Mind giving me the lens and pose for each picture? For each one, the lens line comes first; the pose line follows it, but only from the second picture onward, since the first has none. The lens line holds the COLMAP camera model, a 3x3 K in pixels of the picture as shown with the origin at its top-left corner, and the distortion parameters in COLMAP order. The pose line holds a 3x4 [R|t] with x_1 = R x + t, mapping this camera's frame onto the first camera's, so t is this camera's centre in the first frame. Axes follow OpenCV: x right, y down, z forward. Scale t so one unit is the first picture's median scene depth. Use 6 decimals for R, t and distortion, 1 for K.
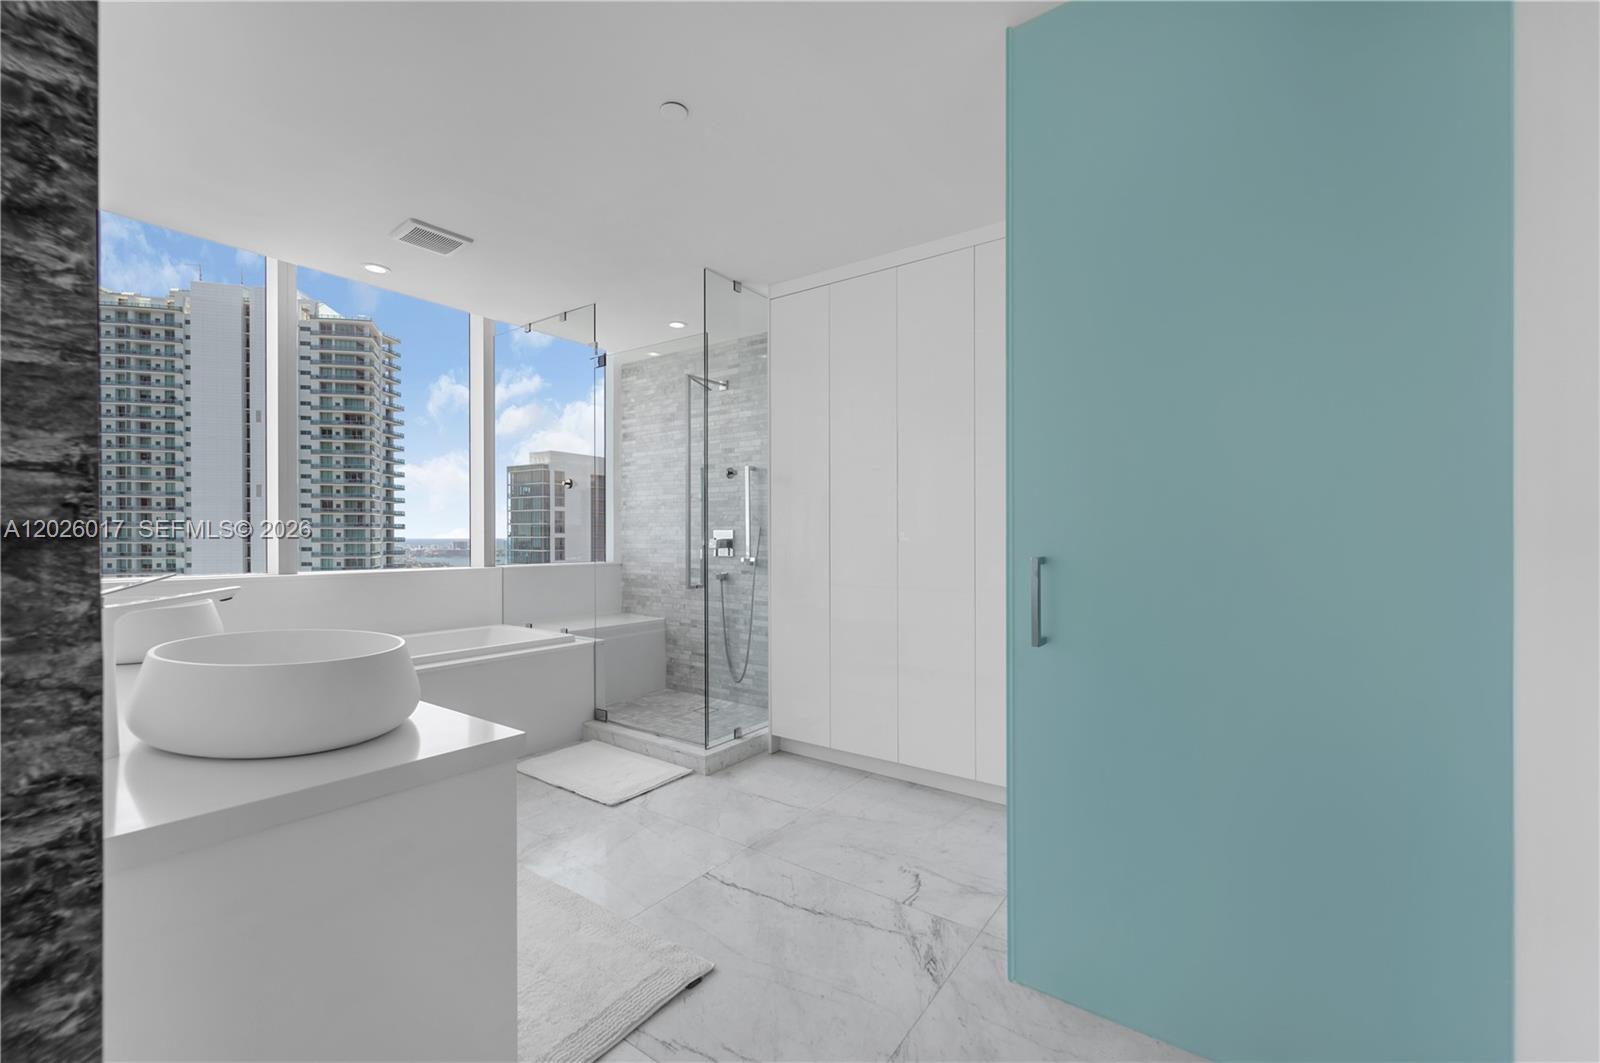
lens RADIAL K [[669.7, 0, 813.7], [0, 669.7, 551.5], [0, 0, 1]] dist [0.000627, -0.003332]
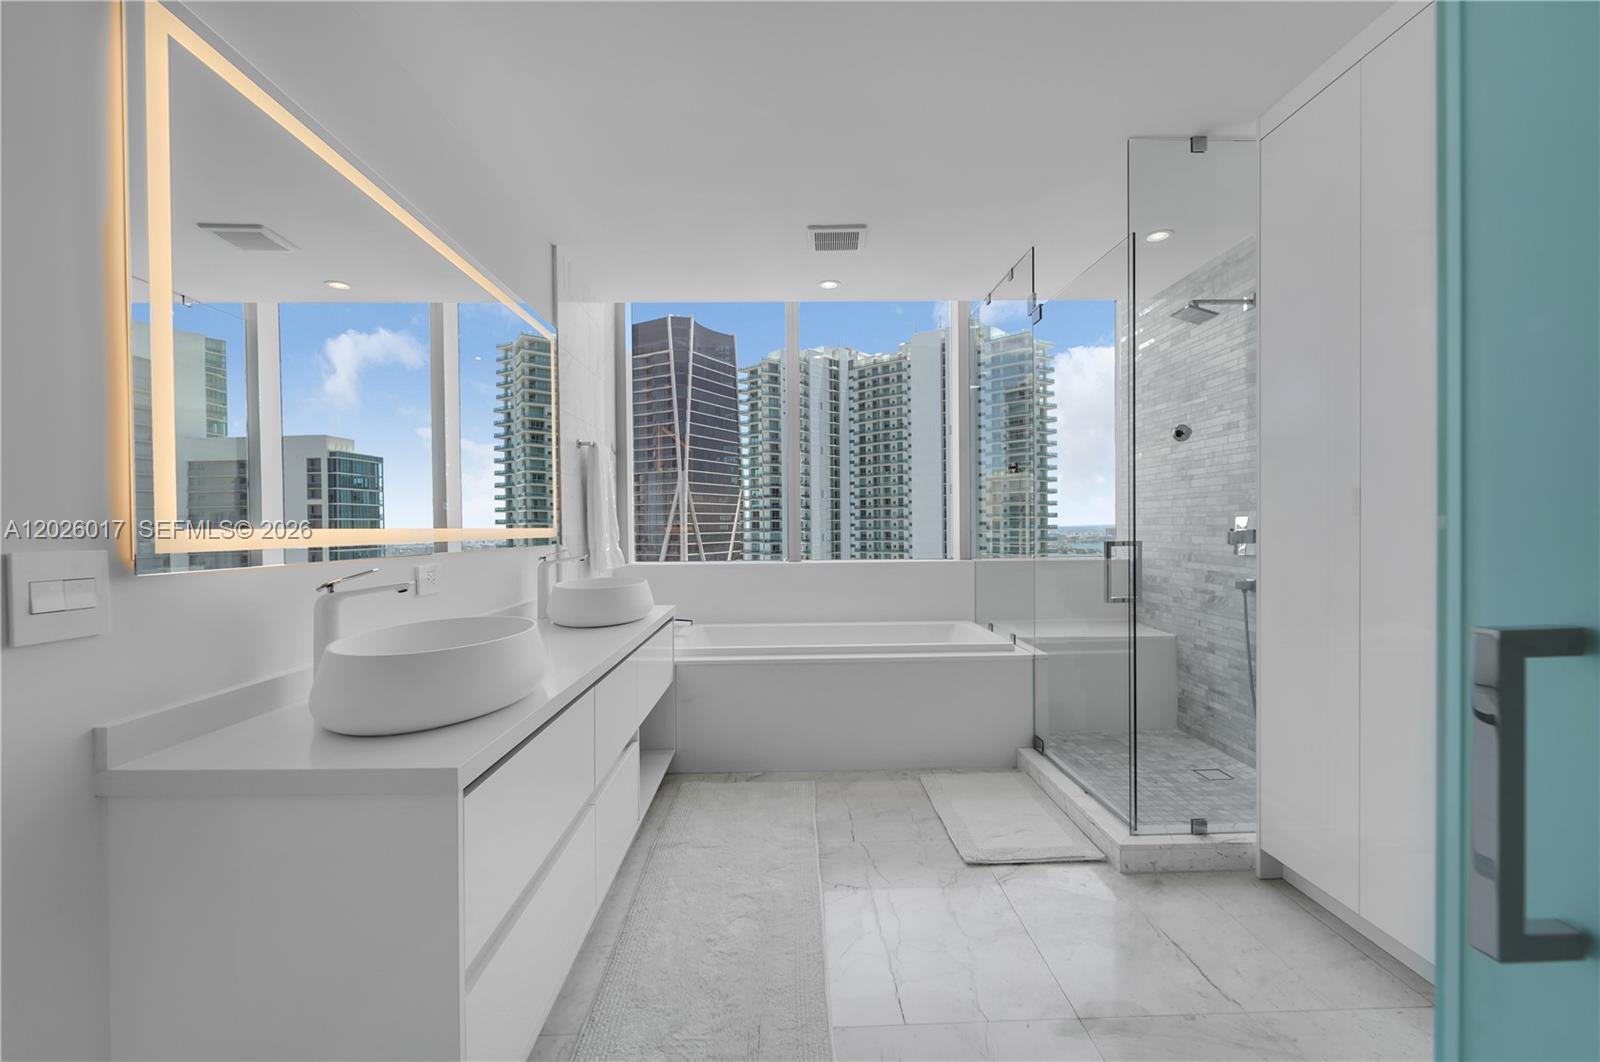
lens RADIAL K [[659.7, 0, 885.5], [0, 659.7, 540.6], [0, 0, 1]] dist [-0.002230, -0.000028]
pose [[0.575938, 0.013156, -0.817388, 0.124432], [-0.005738, 0.999911, 0.012051, -0.008628], [0.817473, -0.002250, 0.575962, 0.198090]]
